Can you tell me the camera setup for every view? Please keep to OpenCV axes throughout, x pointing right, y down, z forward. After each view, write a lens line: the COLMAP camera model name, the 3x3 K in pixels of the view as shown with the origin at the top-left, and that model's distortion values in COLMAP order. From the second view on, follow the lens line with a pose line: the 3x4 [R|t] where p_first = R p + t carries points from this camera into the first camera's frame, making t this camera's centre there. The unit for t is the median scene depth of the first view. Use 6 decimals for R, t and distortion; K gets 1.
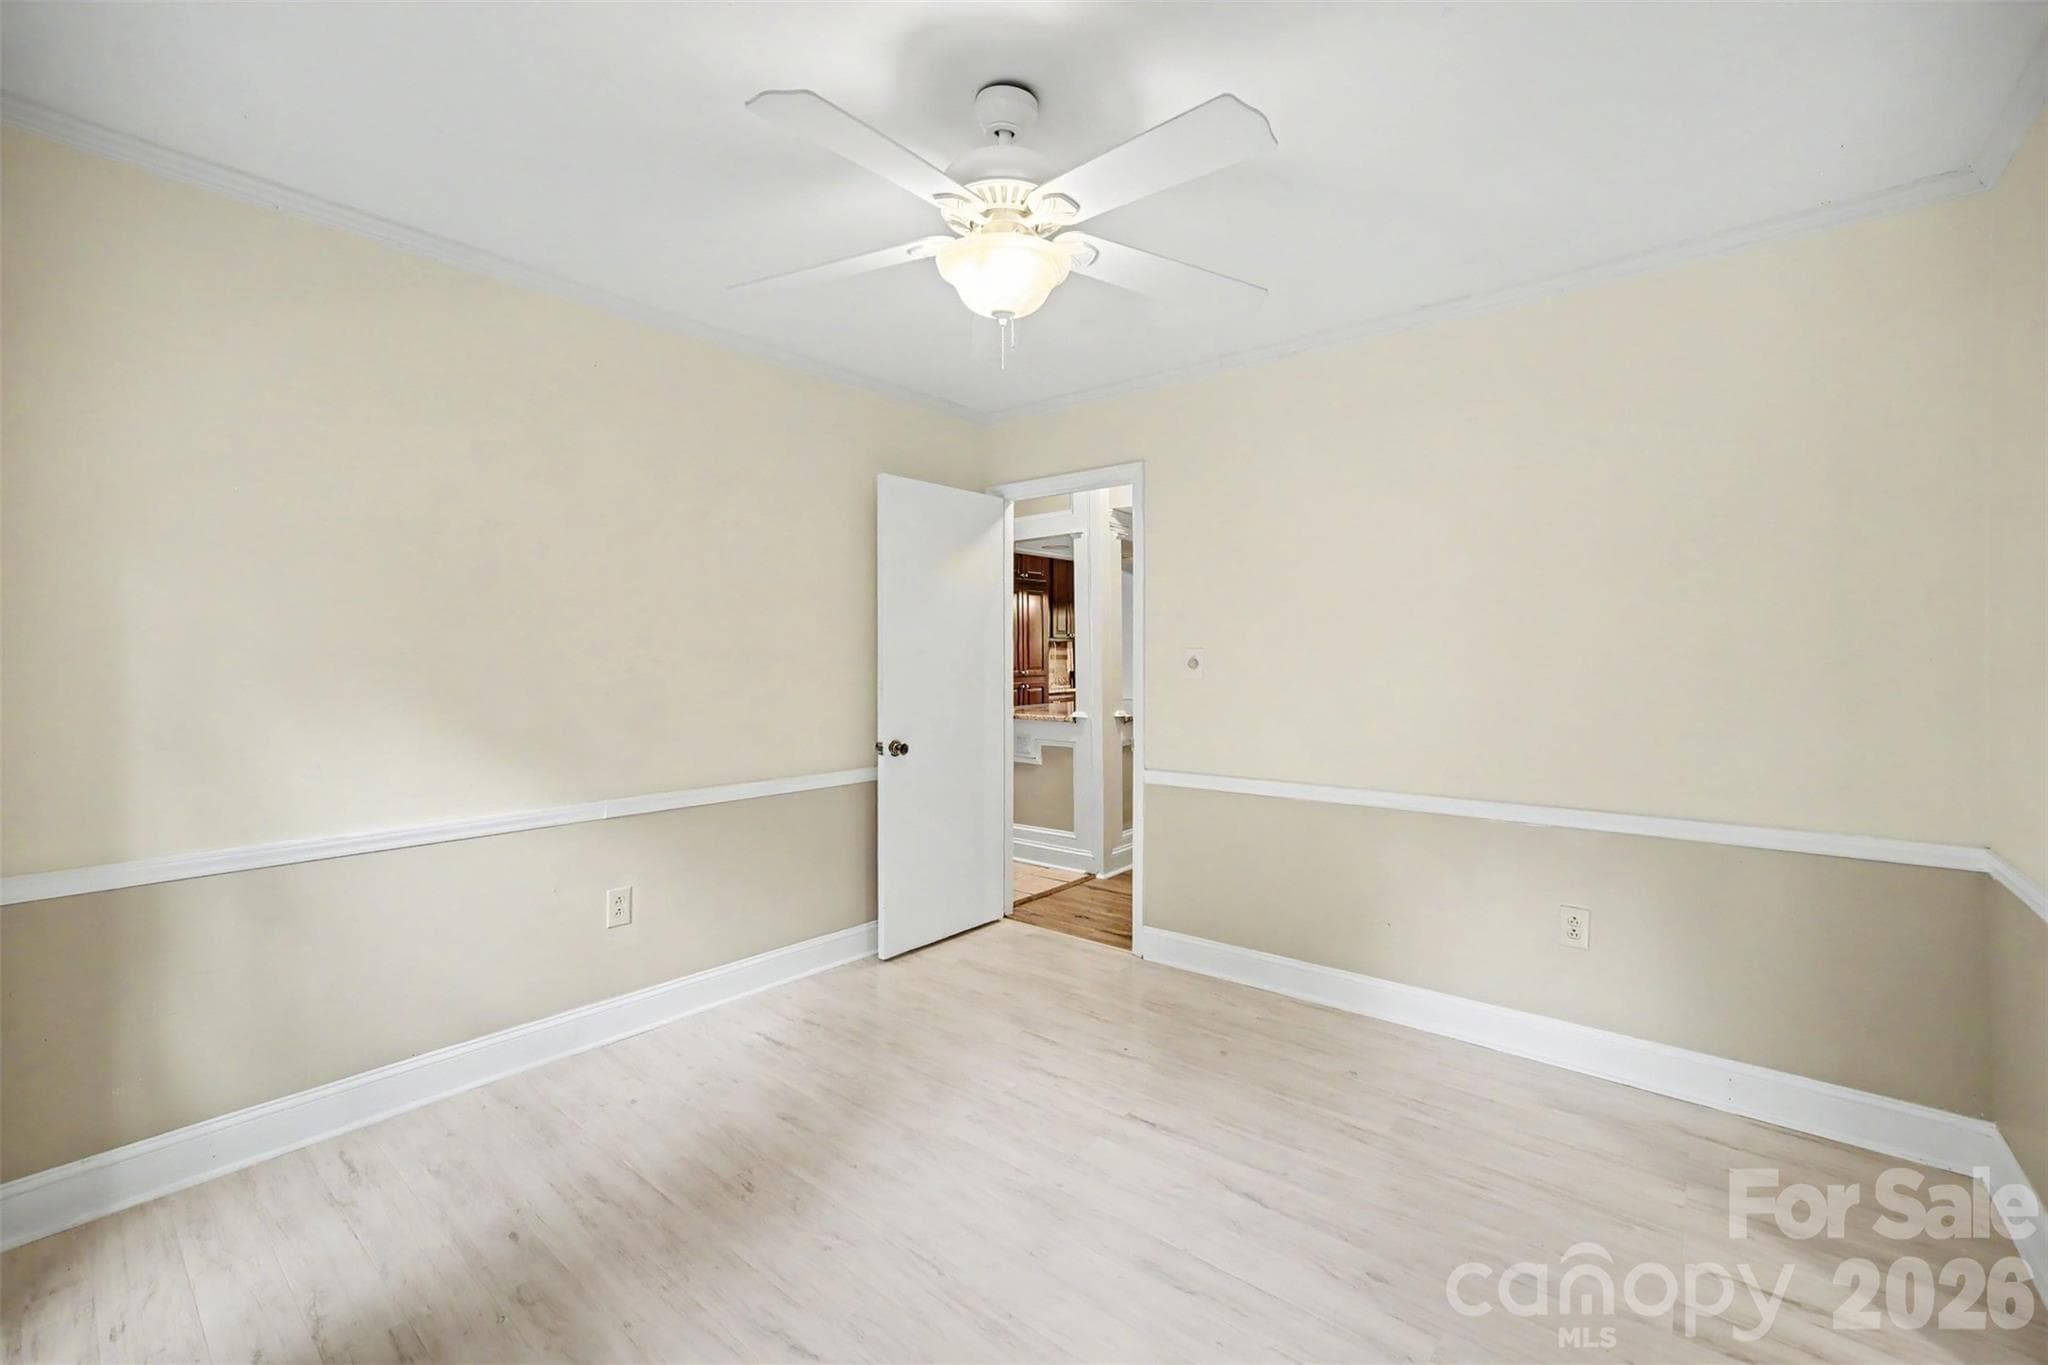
lens RADIAL K [[843.2, 0, 1020.6], [0, 843.2, 677.3], [0, 0, 1]] dist [0.002230, 0.000154]
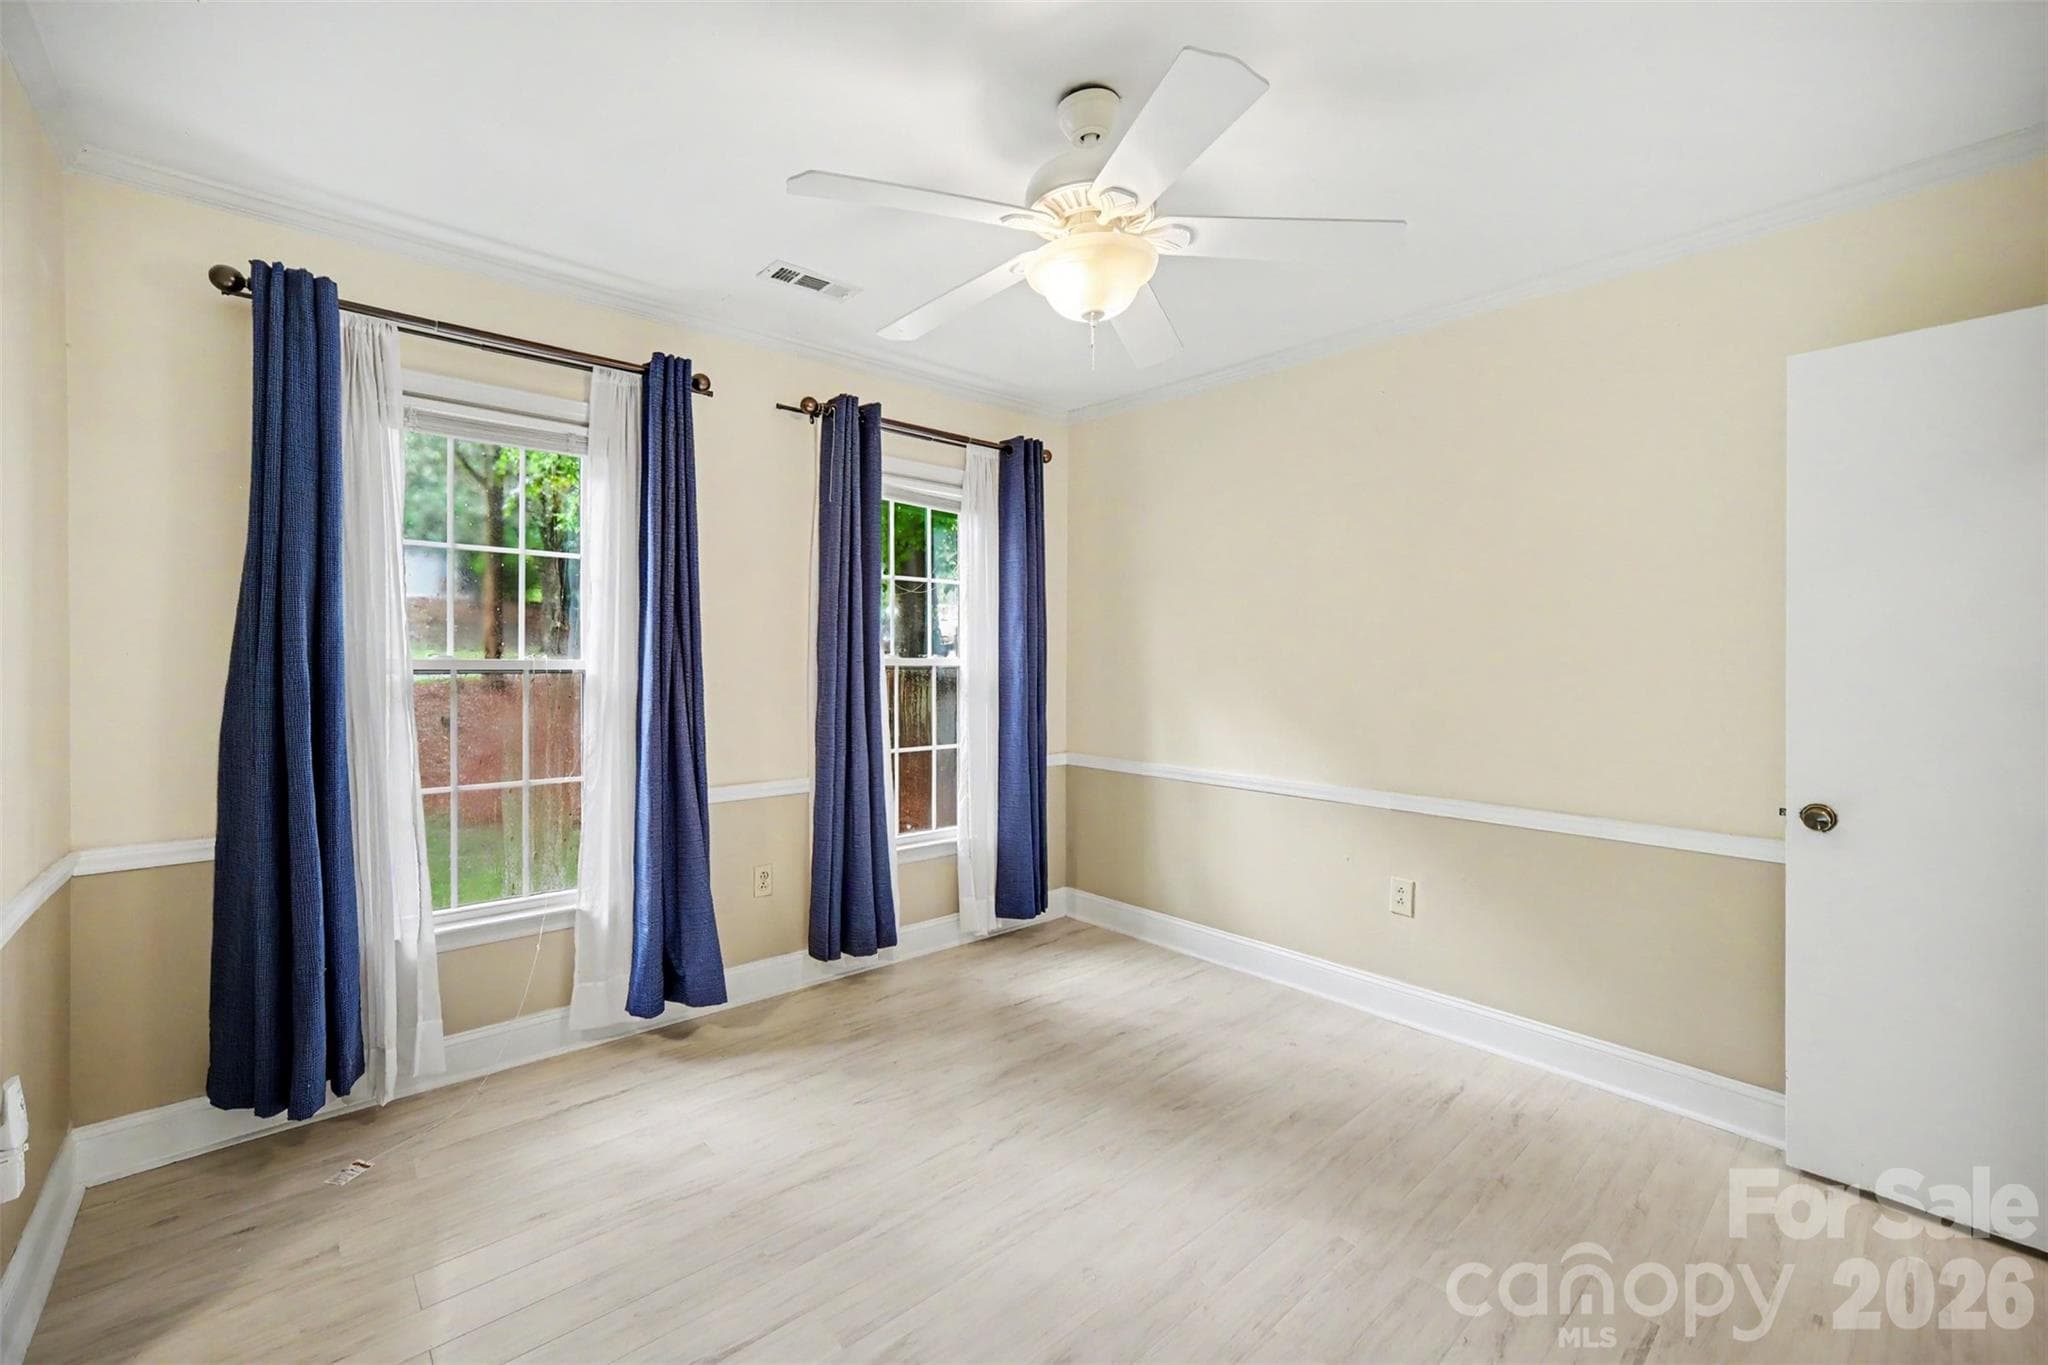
lens RADIAL K [[843.2, 0, 1019.7], [0, 843.2, 665.8], [0, 0, 1]] dist [0.002230, 0.000154]
pose [[-0.113291, 0.009900, -0.993513, 0.805184], [-0.032661, 0.999373, 0.013682, -0.018331], [0.993025, 0.034000, -0.112897, 0.828781]]
